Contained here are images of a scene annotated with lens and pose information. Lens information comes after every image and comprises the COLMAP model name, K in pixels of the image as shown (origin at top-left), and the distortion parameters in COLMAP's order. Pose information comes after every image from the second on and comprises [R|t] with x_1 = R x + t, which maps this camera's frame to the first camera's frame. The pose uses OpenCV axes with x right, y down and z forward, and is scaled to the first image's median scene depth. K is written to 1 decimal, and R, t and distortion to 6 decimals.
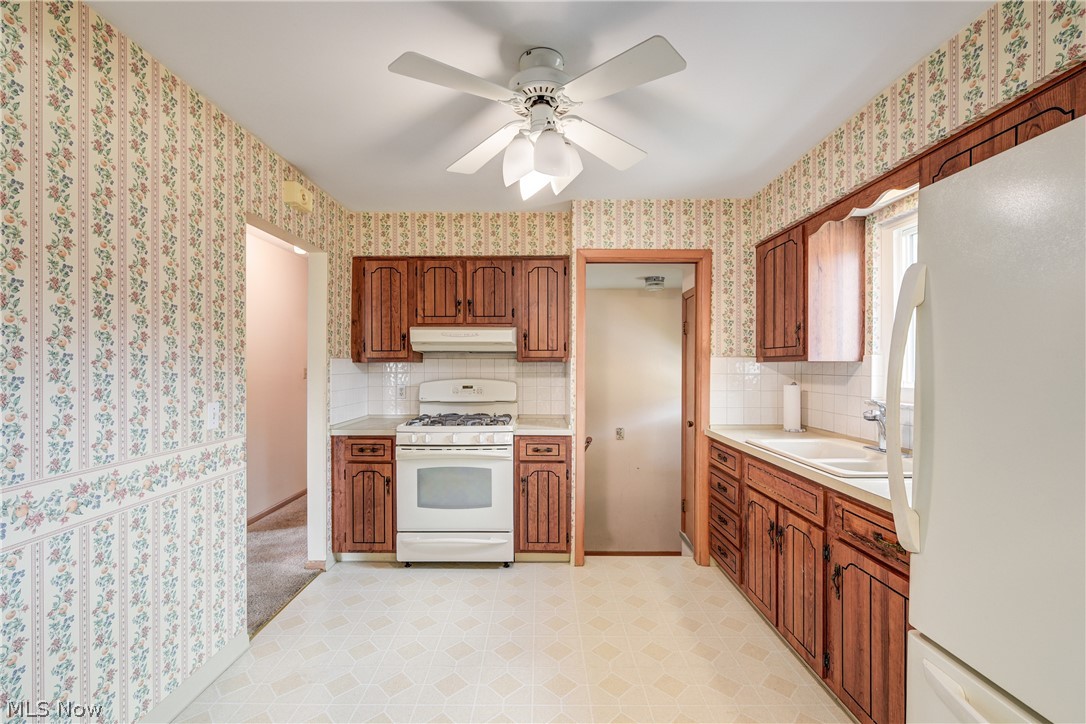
lens RADIAL K [[458.8, 0, 543.0], [0, 458.8, 362.0], [0, 0, 1]] dist [0.000367, -0.000077]
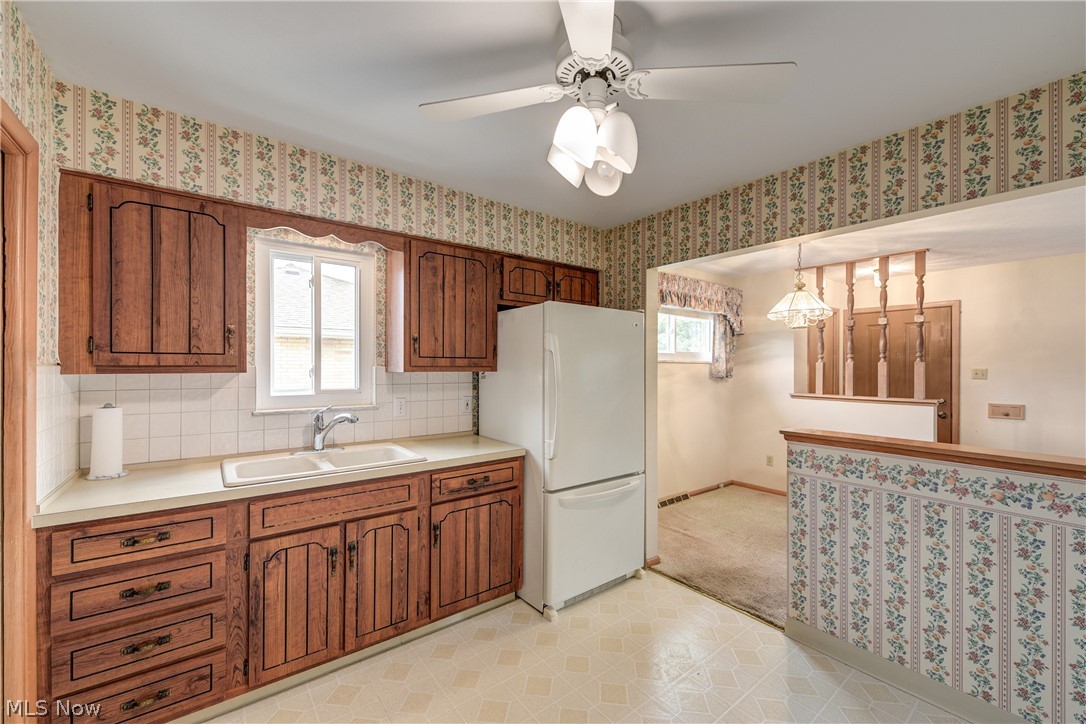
lens RADIAL K [[432.1, 0, 543.0], [0, 432.1, 362.0], [0, 0, 1]] dist [0.000288, 0.000009]
pose [[-0.600760, 0.001283, 0.799429, -0.397472], [-0.011411, 0.999883, -0.010180, -0.020298], [-0.799348, -0.015238, -0.600675, 1.041983]]
